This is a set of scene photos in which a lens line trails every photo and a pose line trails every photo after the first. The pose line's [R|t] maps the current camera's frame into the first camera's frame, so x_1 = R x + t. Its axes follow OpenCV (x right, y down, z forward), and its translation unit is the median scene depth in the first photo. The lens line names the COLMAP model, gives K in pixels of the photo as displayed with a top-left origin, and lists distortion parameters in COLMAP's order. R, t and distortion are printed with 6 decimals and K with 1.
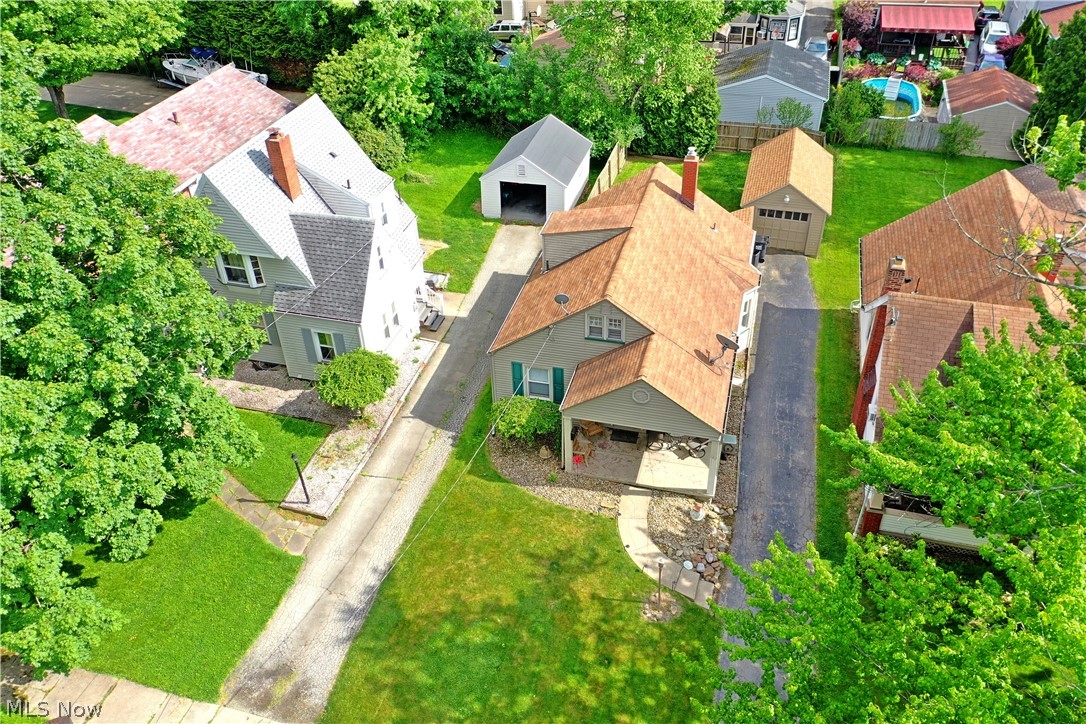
lens RADIAL K [[859.0, 0, 547.4], [0, 859.0, 360.9], [0, 0, 1]] dist [0.013310, 0.001191]
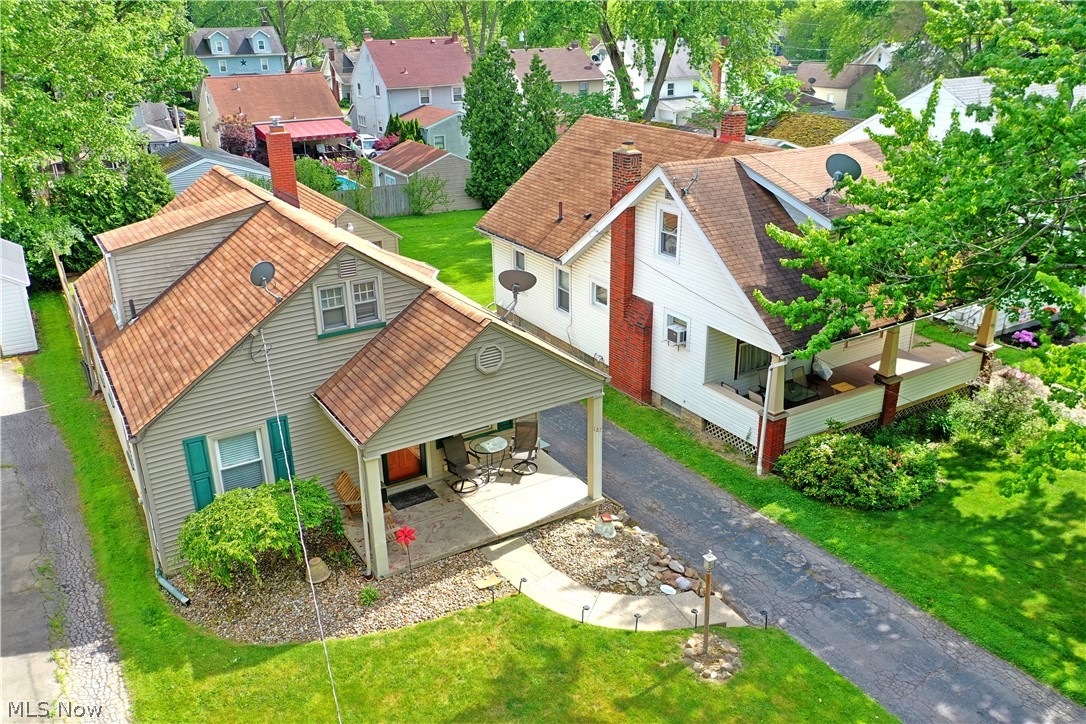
lens RADIAL K [[859.0, 0, 541.6], [0, 859.0, 362.5], [0, 0, 1]] dist [0.013310, 0.001191]
pose [[0.689559, -0.258653, 0.676467, -0.138100], [0.427569, 0.899290, -0.091993, 0.059006], [-0.584545, 0.352670, 0.730705, 0.293065]]
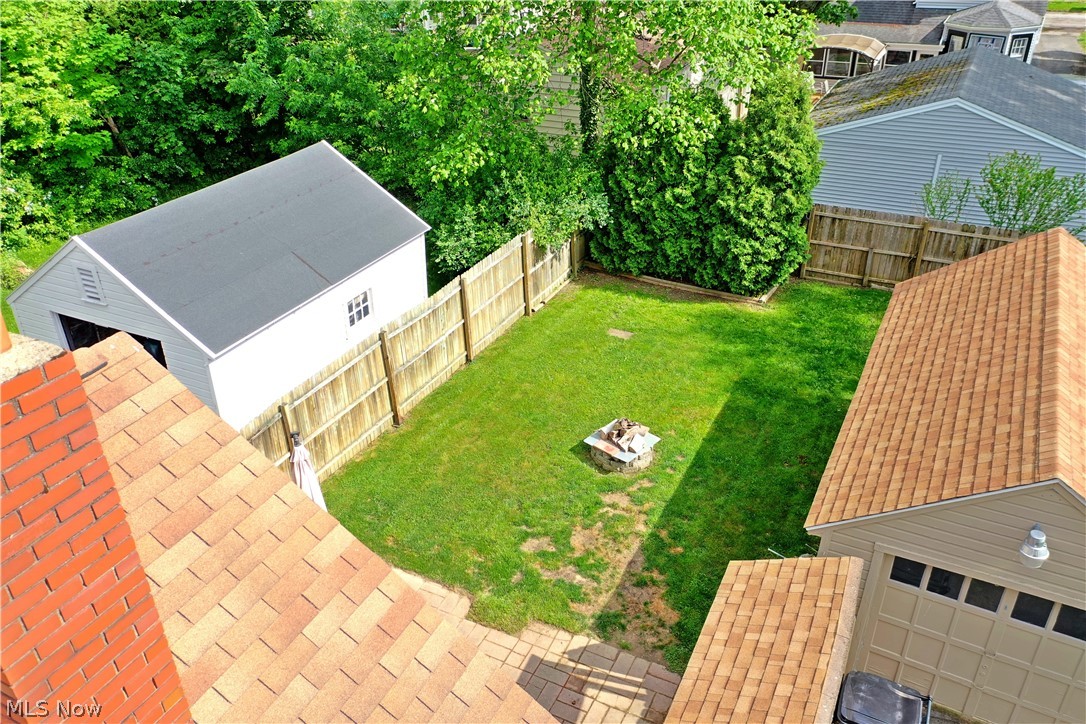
lens RADIAL K [[859.0, 0, 542.1], [0, 859.0, 367.1], [0, 0, 1]] dist [0.013310, 0.001191]
pose [[0.978955, 0.106971, -0.173793, 0.159427], [-0.124947, 0.987509, -0.095992, -0.159888], [0.161354, 0.115687, 0.980093, 0.633423]]
